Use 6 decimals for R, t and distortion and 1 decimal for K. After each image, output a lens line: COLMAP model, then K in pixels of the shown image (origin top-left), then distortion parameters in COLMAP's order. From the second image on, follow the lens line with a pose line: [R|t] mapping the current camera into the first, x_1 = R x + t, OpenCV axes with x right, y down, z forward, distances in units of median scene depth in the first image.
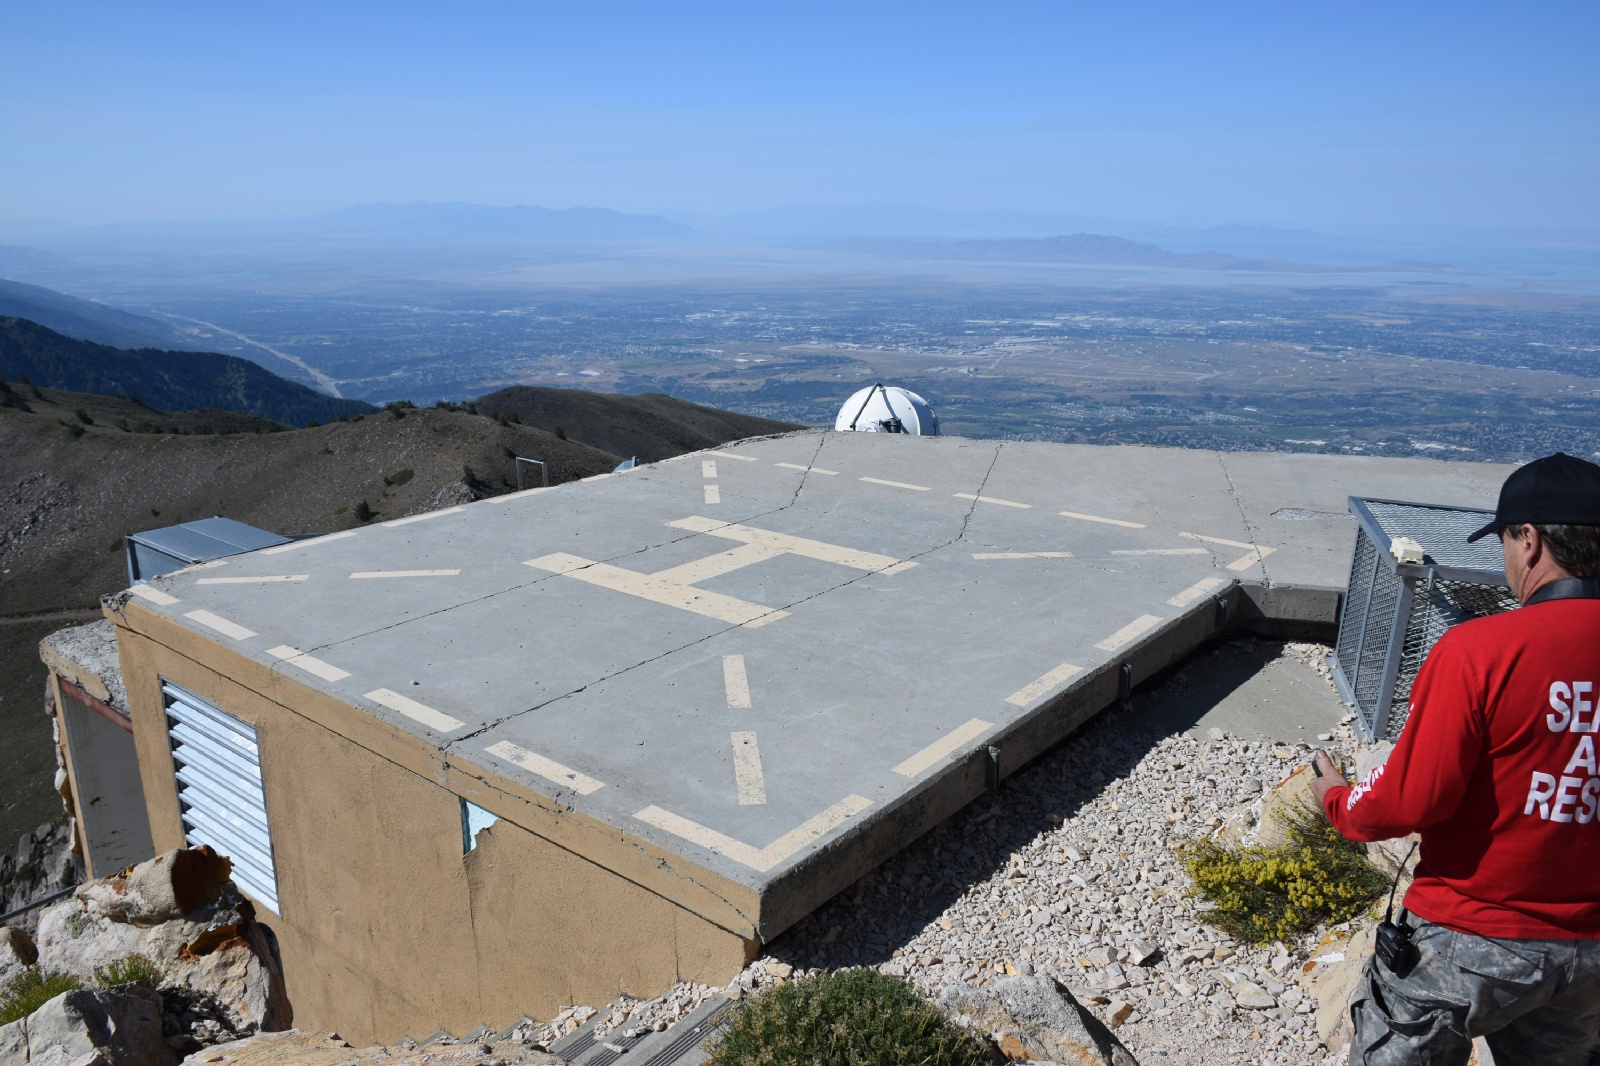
lens RADIAL K [[1204.8, 0, 798.3], [0, 1204.8, 534.3], [0, 0, 1]] dist [-0.033486, -0.006532]
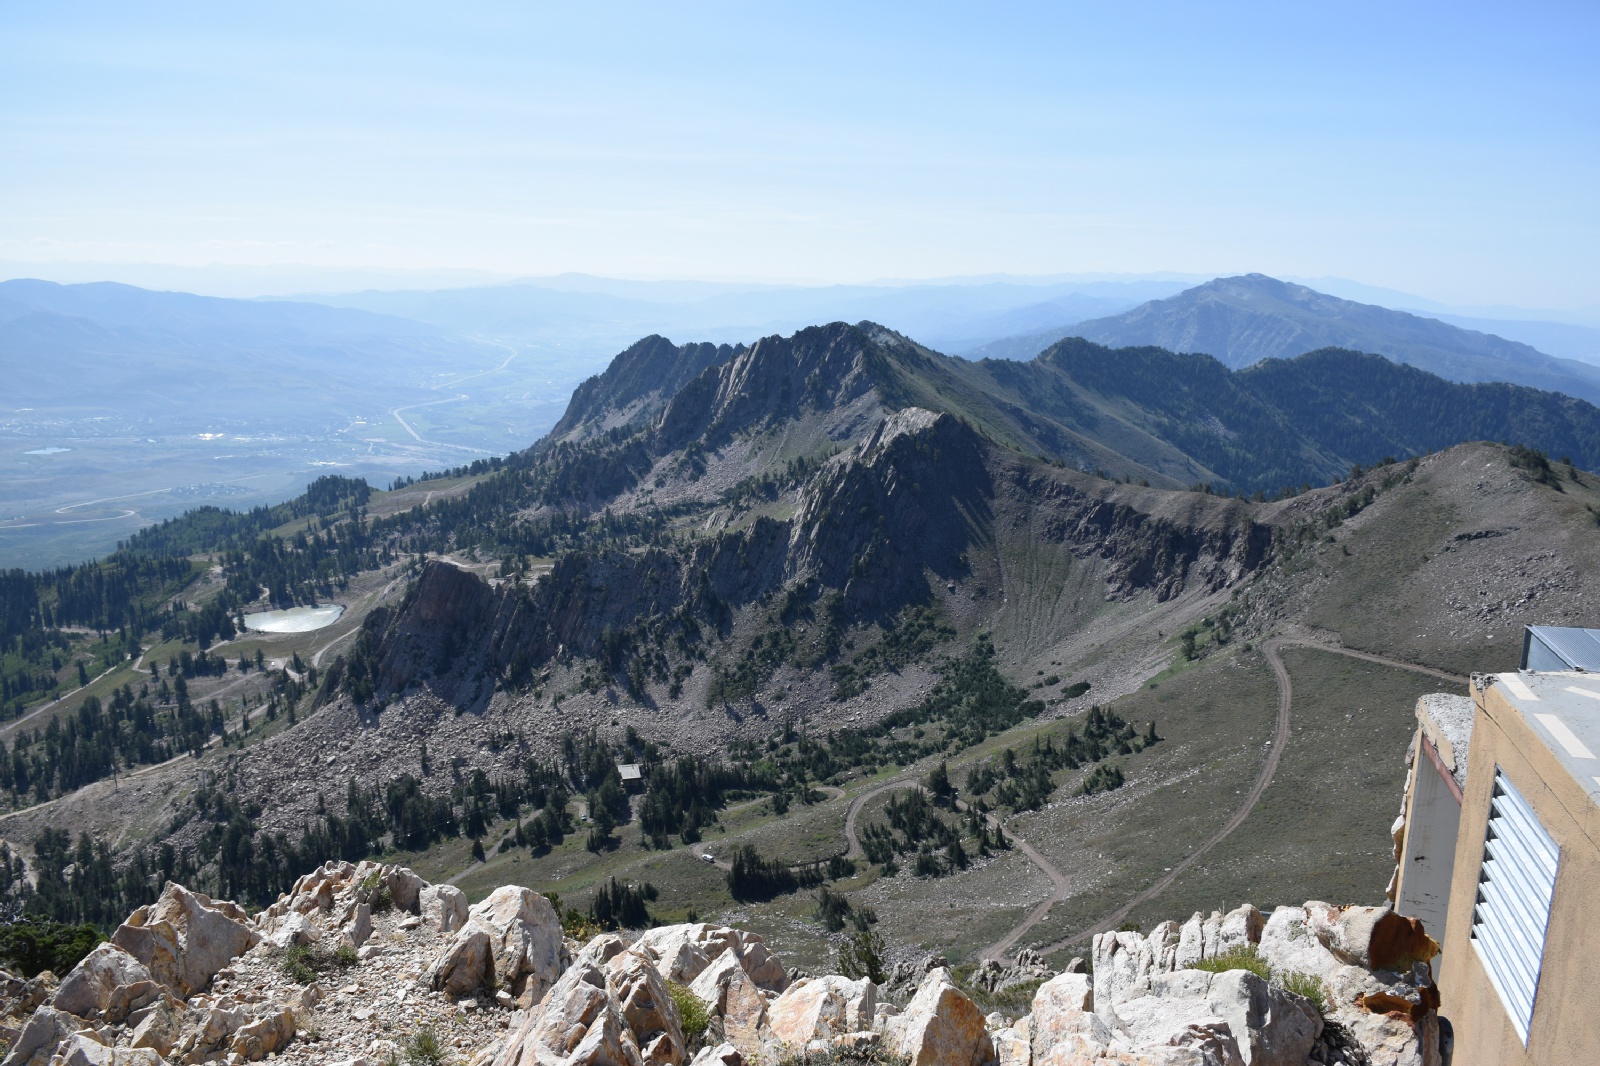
lens RADIAL K [[1204.8, 0, 799.1], [0, 1204.8, 532.2], [0, 0, 1]] dist [-0.033486, -0.006532]
pose [[0.401022, 0.192001, -0.895721, 0.098677], [-0.253201, 0.962929, 0.093047, -0.016003], [0.880381, 0.189483, 0.434770, 0.006506]]
